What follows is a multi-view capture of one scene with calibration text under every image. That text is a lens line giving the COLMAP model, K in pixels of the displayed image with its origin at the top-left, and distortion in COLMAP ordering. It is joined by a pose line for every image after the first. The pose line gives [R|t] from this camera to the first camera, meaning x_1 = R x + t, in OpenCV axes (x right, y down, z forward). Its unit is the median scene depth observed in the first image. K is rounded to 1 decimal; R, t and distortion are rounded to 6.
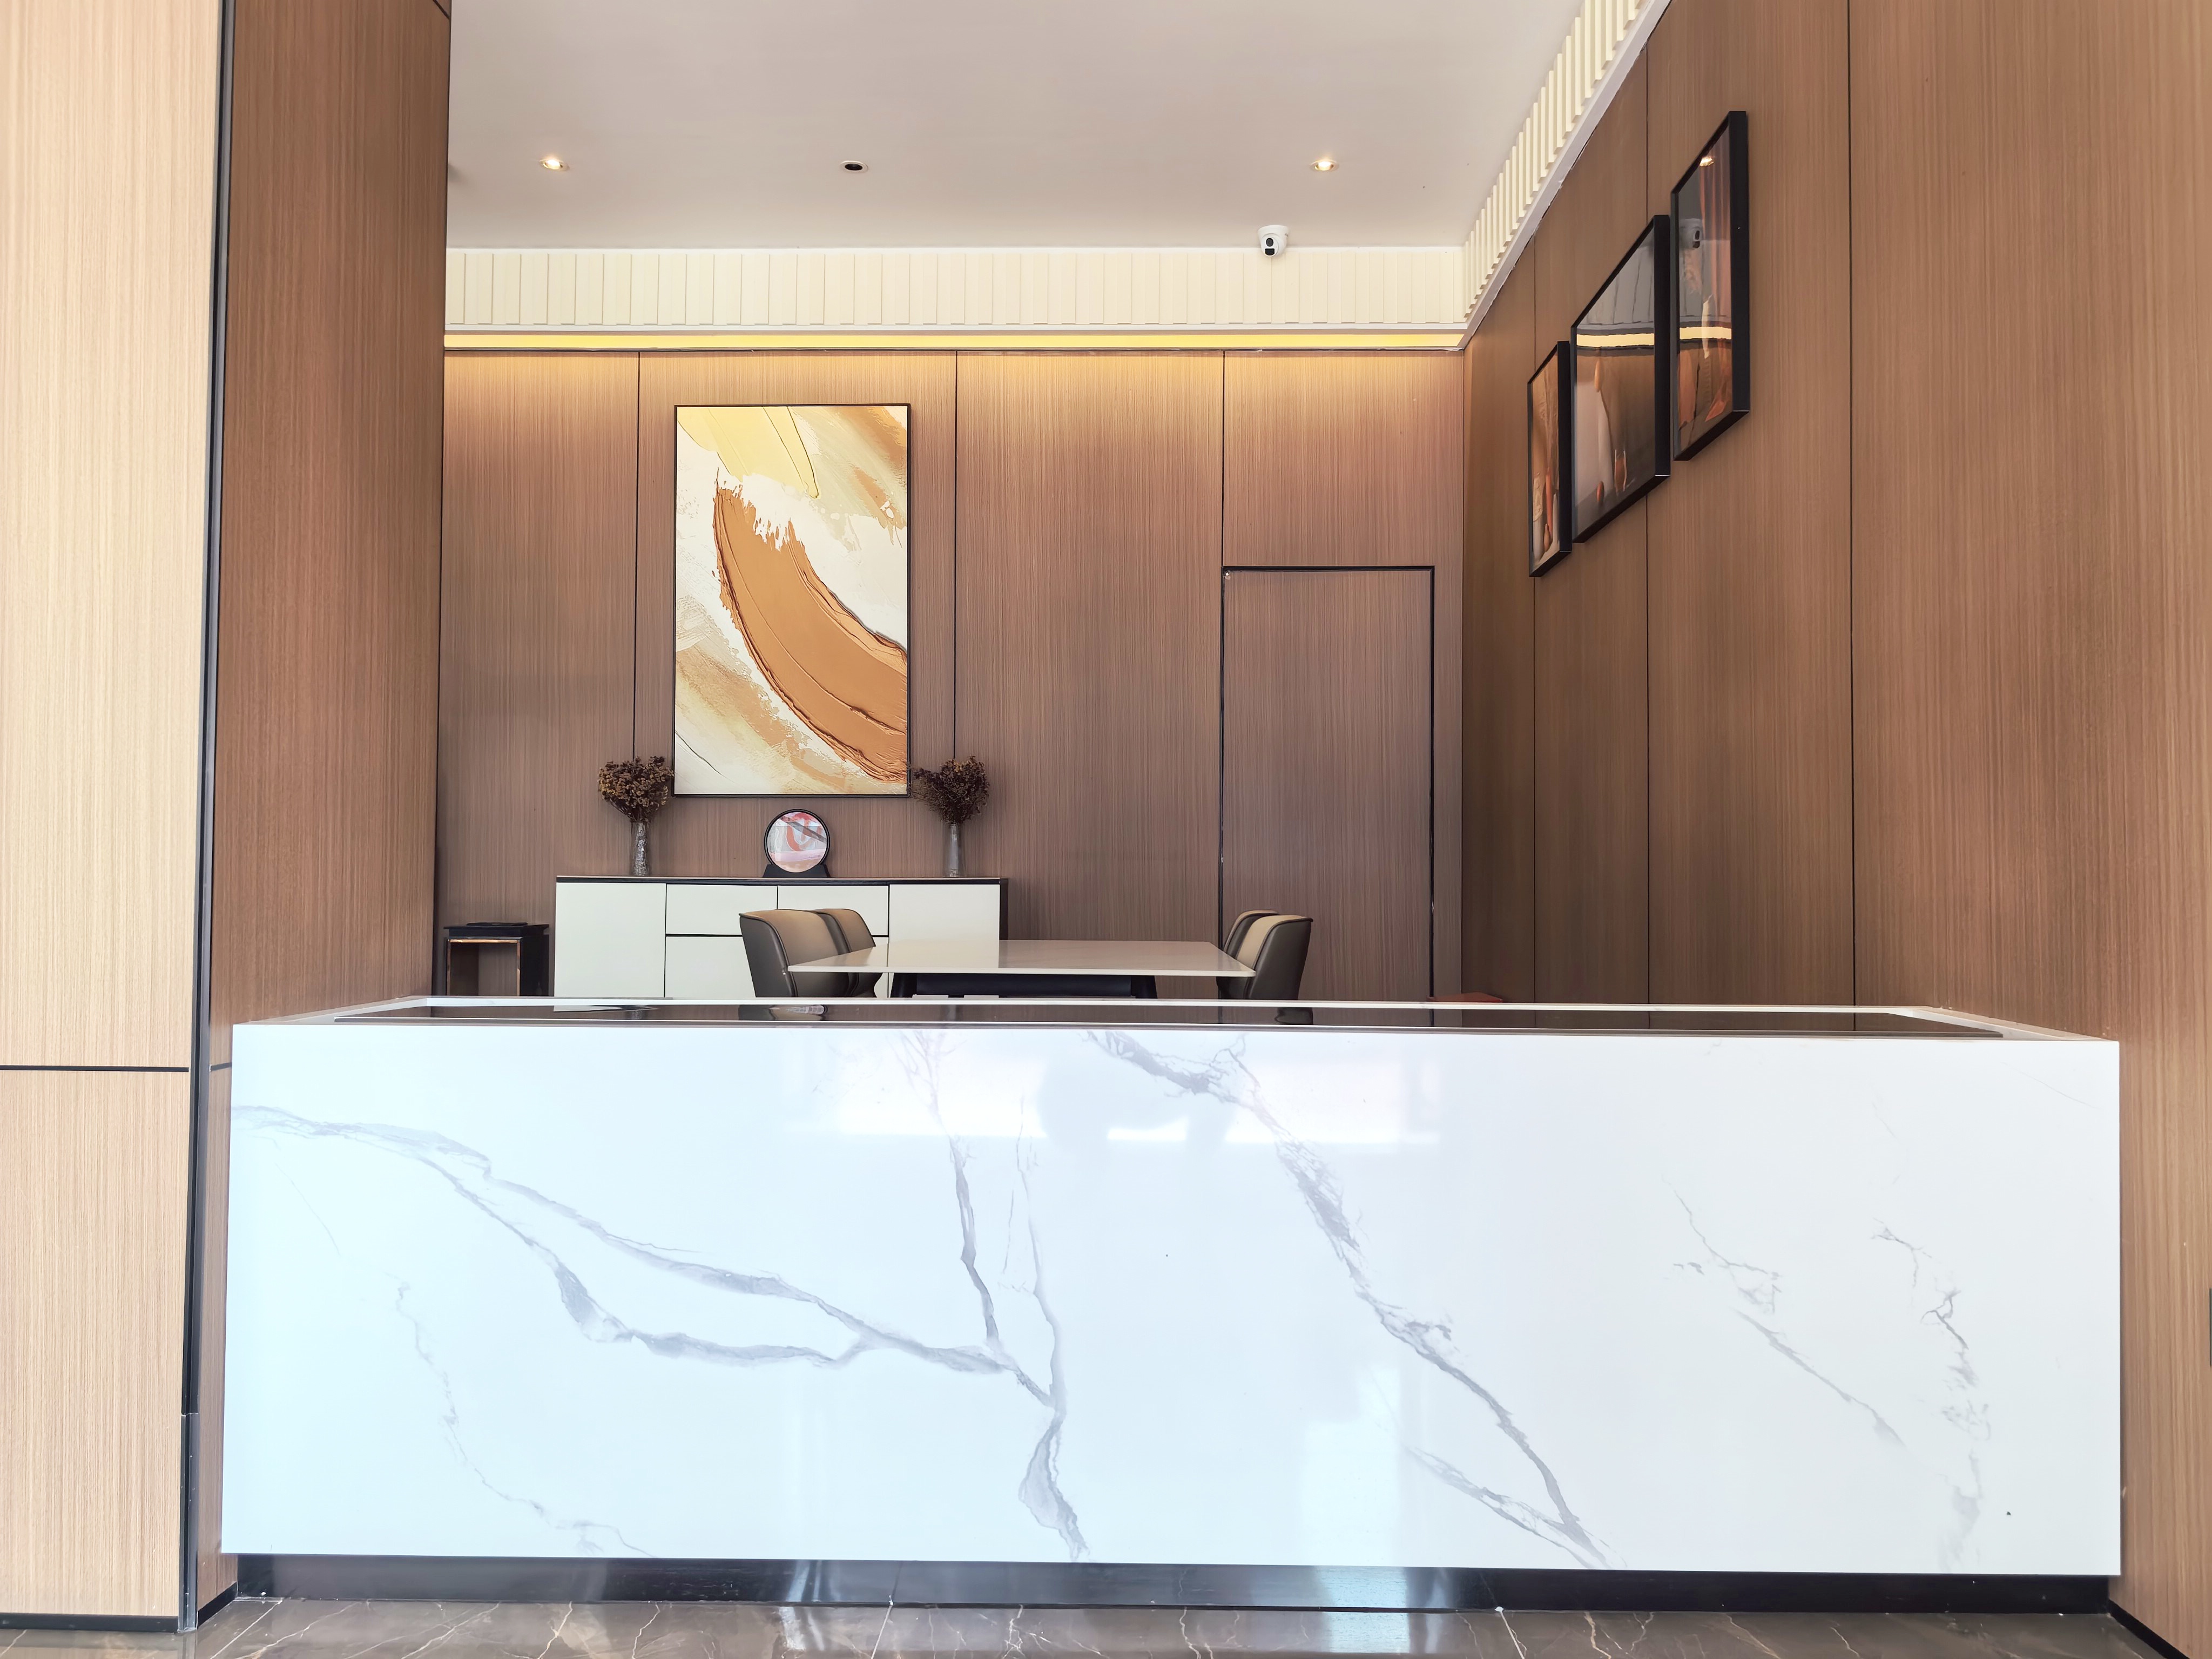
lens RADIAL K [[1747.1, 0, 1165.3], [0, 1747.1, 832.1], [0, 0, 1]] dist [0.042828, -0.062668]
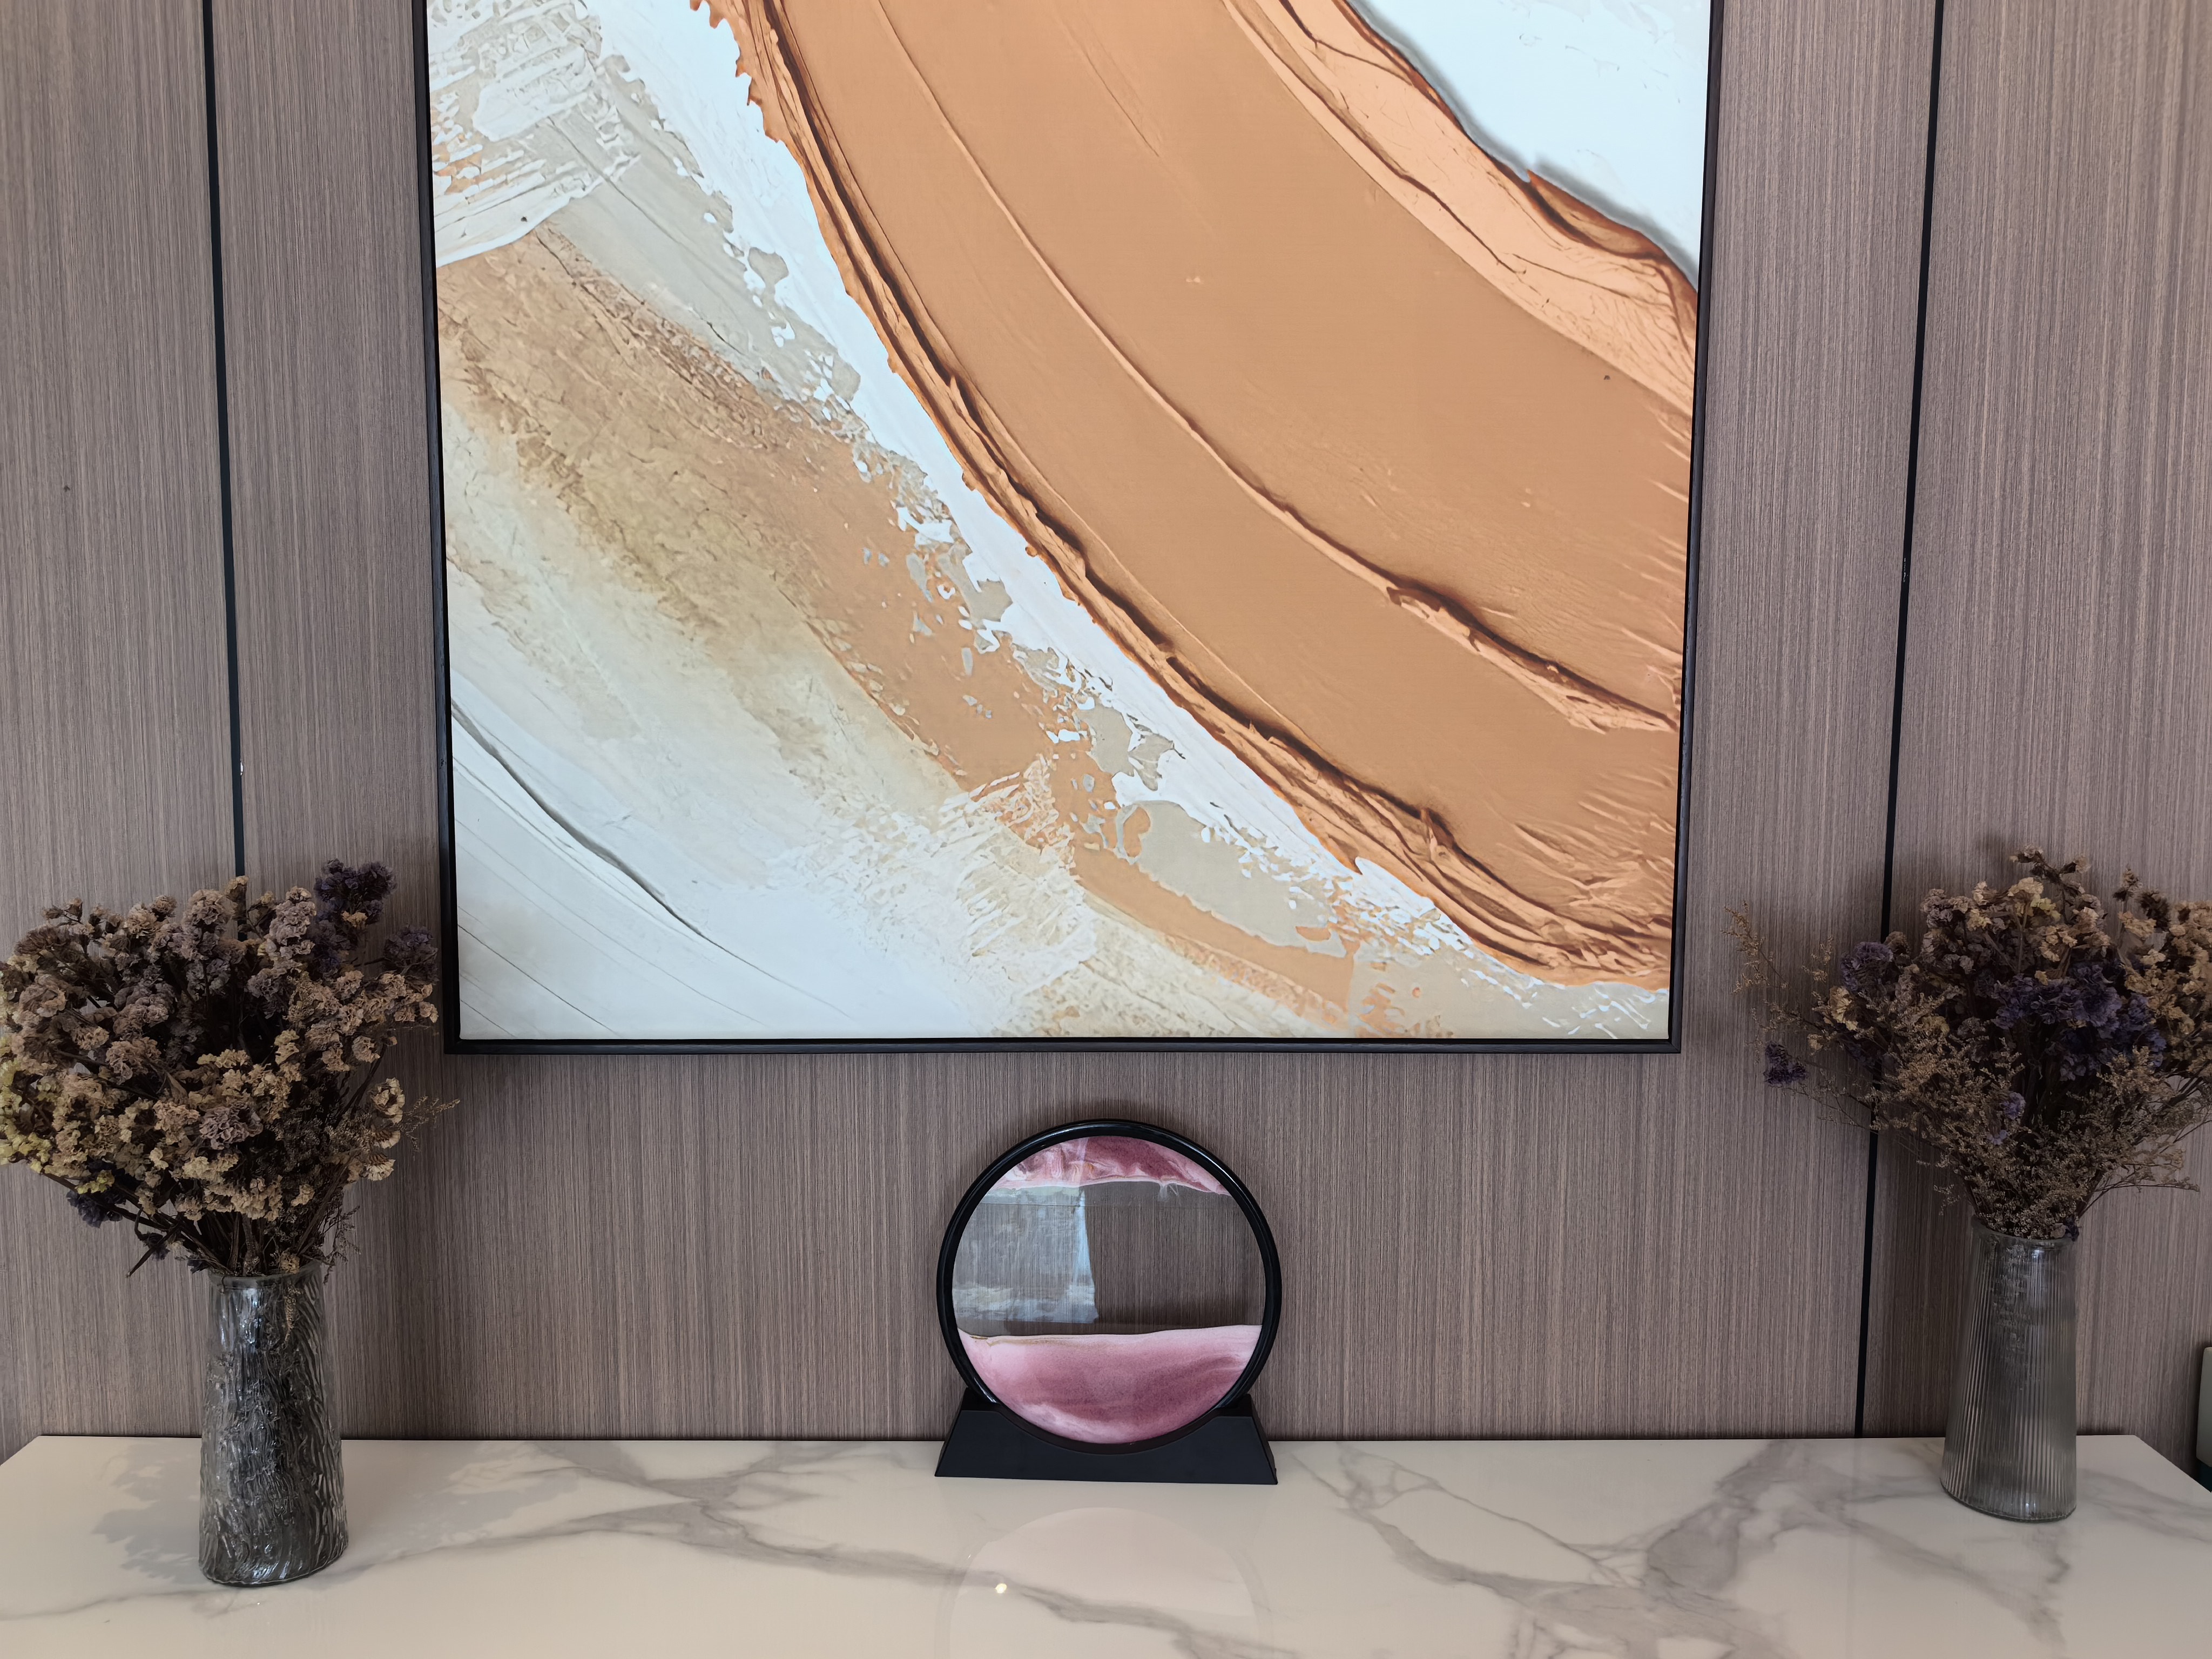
lens RADIAL K [[1747.1, 0, 1108.2], [0, 1747.1, 827.0], [0, 0, 1]] dist [0.042828, -0.062668]
pose [[0.999768, 0.004432, 0.021088, -0.213793], [-0.007160, 0.991343, 0.131105, -0.069809], [-0.020325, -0.131226, 0.991144, 0.811173]]
